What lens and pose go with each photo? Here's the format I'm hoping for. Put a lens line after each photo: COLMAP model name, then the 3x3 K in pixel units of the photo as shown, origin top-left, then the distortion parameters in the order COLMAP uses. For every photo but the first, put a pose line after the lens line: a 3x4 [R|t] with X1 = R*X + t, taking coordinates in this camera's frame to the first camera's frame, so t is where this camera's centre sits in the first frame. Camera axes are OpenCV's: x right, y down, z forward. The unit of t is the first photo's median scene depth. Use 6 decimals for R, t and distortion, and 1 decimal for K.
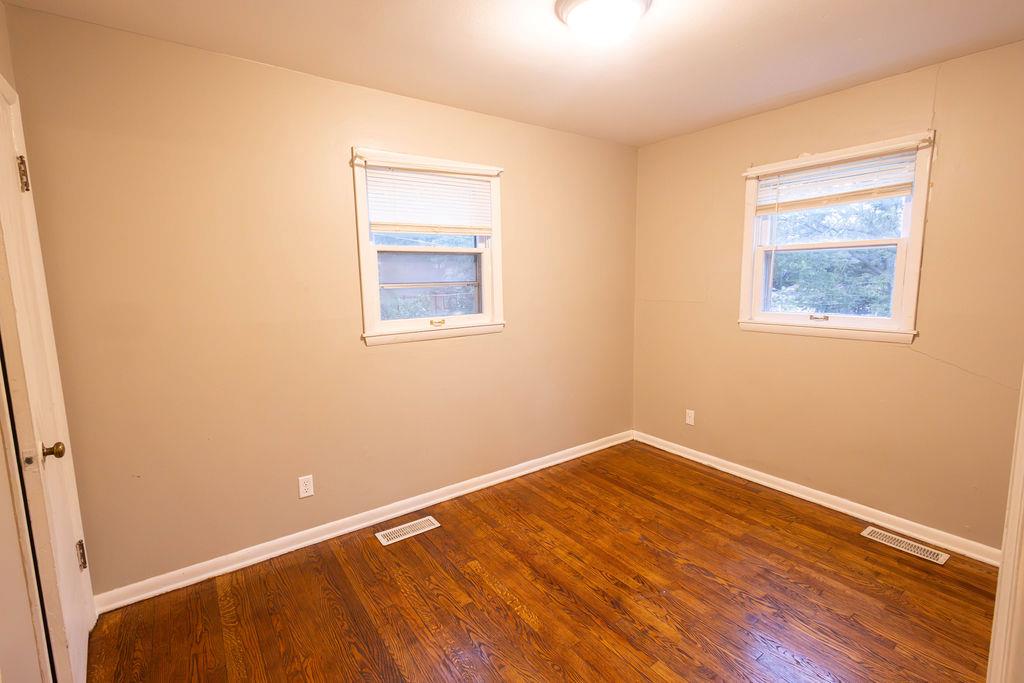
lens RADIAL K [[468.2, 0, 513.3], [0, 468.2, 336.5], [0, 0, 1]] dist [0.005422, 0.000032]
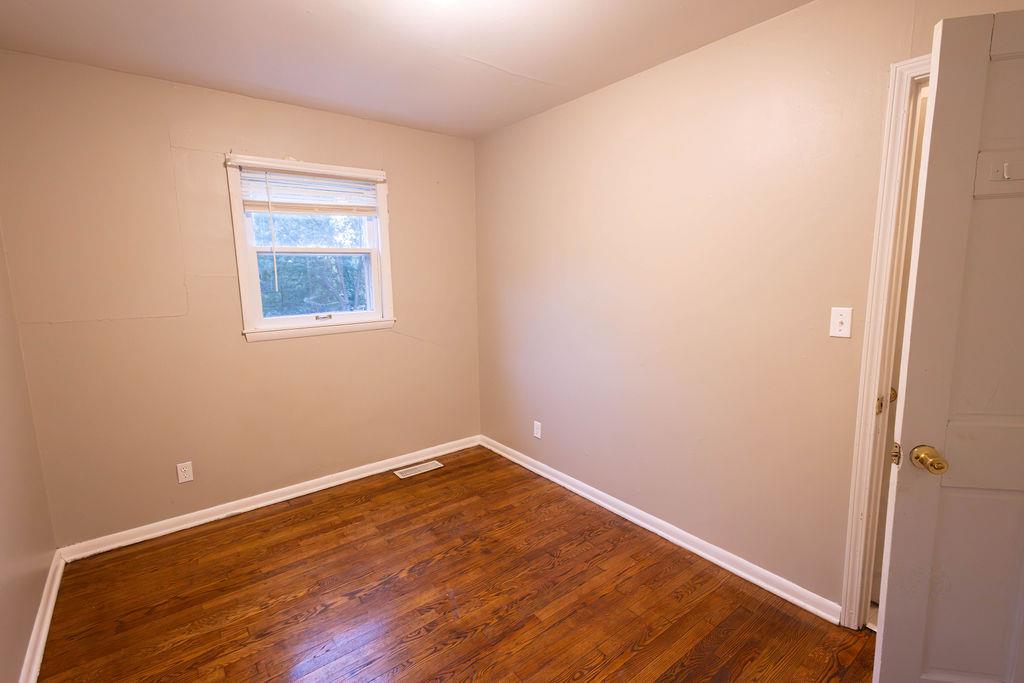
lens RADIAL K [[468.2, 0, 513.3], [0, 468.2, 336.5], [0, 0, 1]] dist [0.005422, 0.000032]
pose [[-0.049485, -0.119694, 0.991577, -0.468125], [0.144510, 0.981488, 0.125688, -0.071808], [-0.988265, 0.149513, -0.031272, 0.638880]]
